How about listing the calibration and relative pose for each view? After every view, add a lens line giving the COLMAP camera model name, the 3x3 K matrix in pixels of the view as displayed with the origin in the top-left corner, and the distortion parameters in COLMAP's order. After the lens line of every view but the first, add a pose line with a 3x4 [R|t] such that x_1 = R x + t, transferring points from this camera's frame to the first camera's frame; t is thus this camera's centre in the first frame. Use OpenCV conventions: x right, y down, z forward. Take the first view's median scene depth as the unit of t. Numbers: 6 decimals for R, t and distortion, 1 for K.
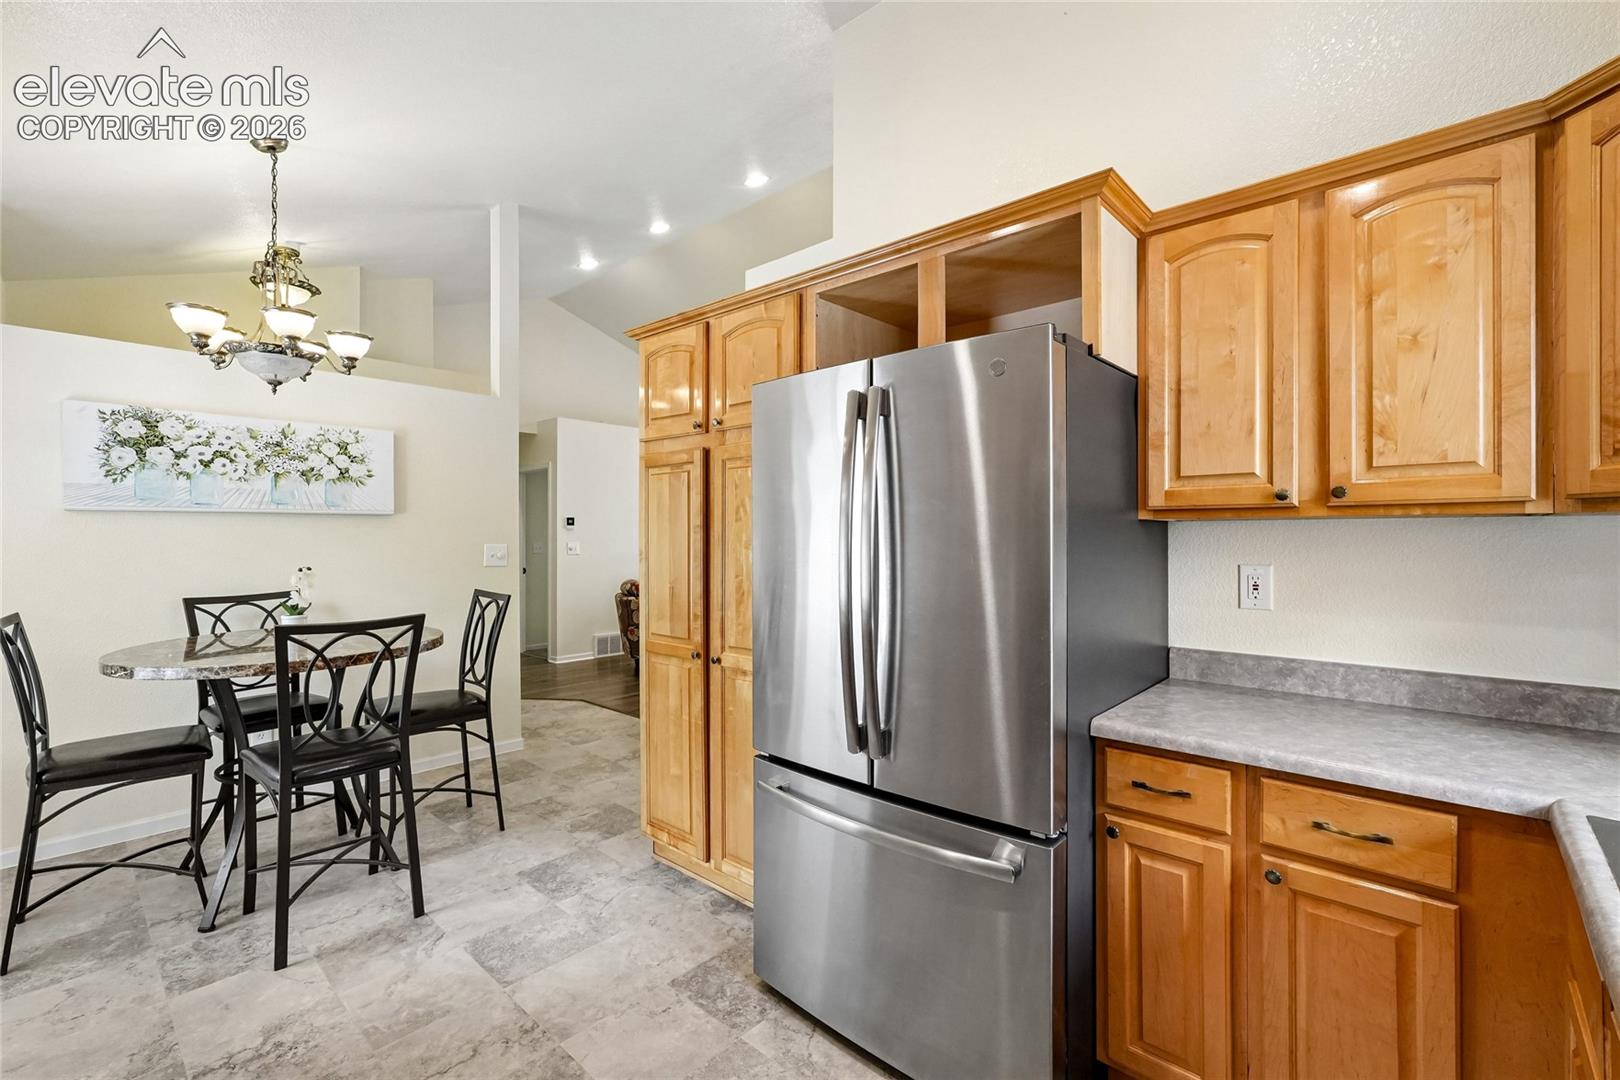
lens RADIAL K [[696.6, 0, 816.5], [0, 696.6, 535.9], [0, 0, 1]] dist [-0.004653, 0.001138]
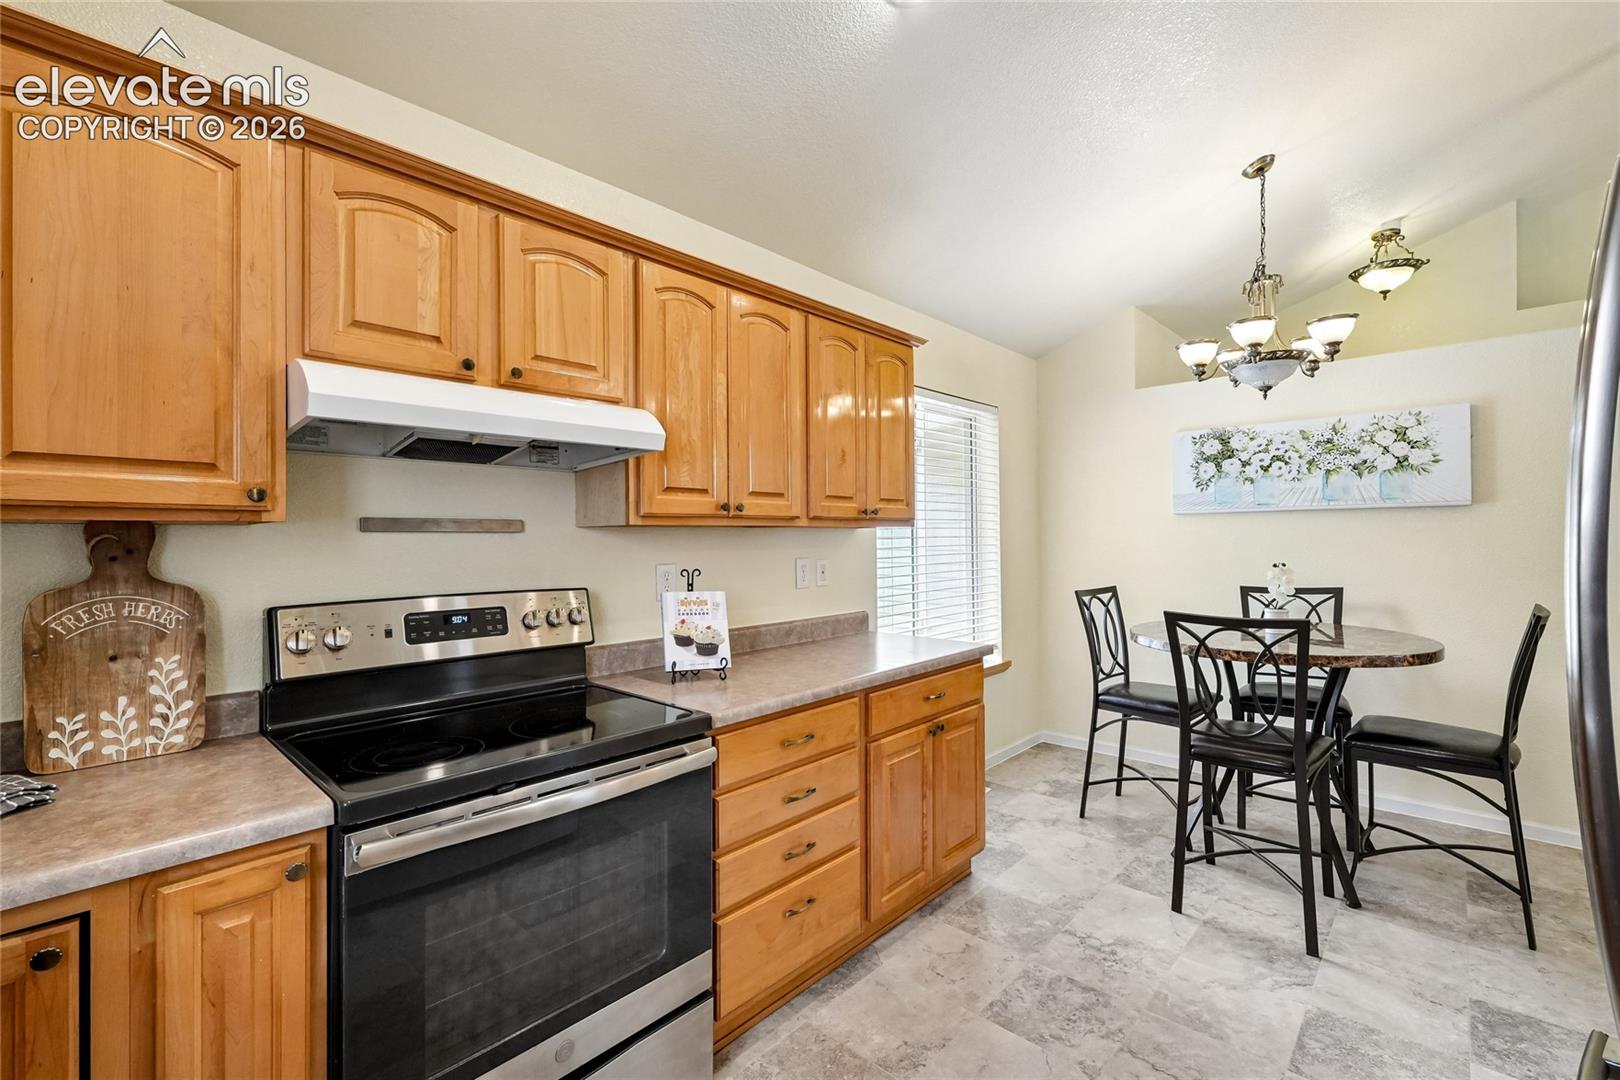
lens RADIAL K [[696.6, 0, 816.5], [0, 696.6, 535.9], [0, 0, 1]] dist [-0.004653, 0.001138]
pose [[-0.010434, 0.000750, -0.999945, 0.255903], [0.009199, 0.999957, 0.000654, -0.002092], [0.999903, -0.009192, -0.010440, 0.284561]]
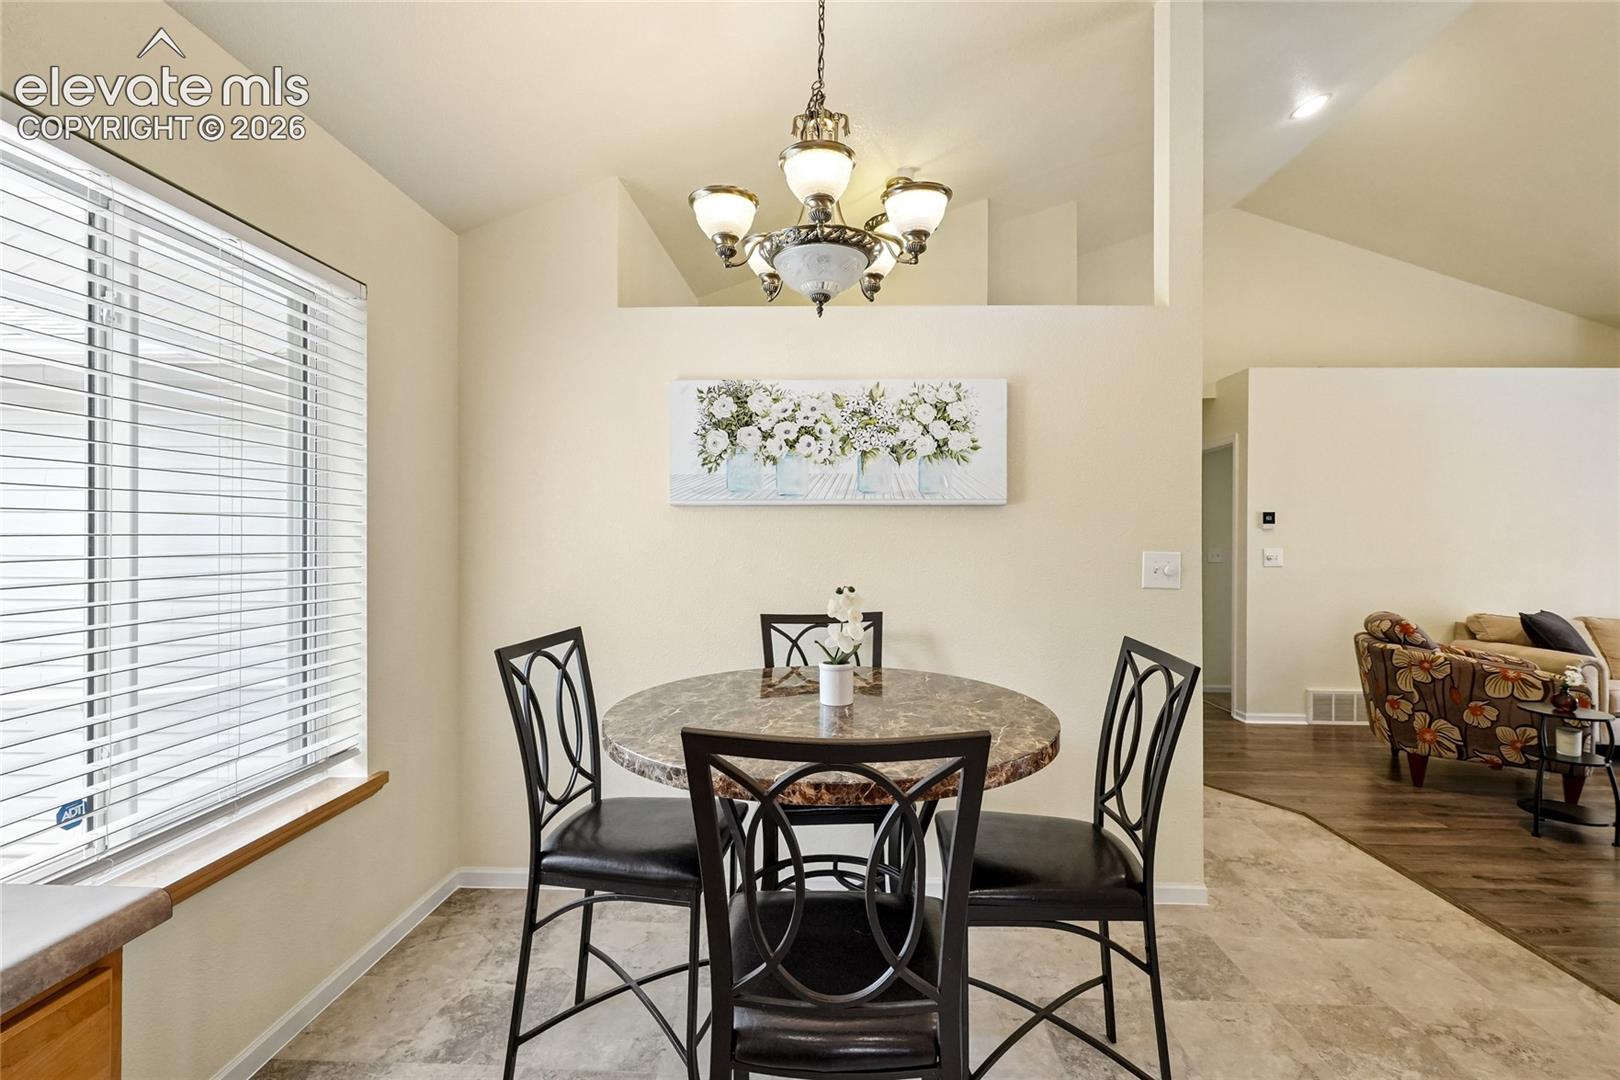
lens RADIAL K [[714.2, 0, 810.9], [0, 714.2, 535.7], [0, 0, 1]] dist [0.001174, 0.000794]
pose [[0.636265, 0.003195, -0.771464, -0.239450], [-0.006577, 0.999978, -0.001283, 0.001232], [0.771443, 0.005891, 0.636272, 0.503241]]
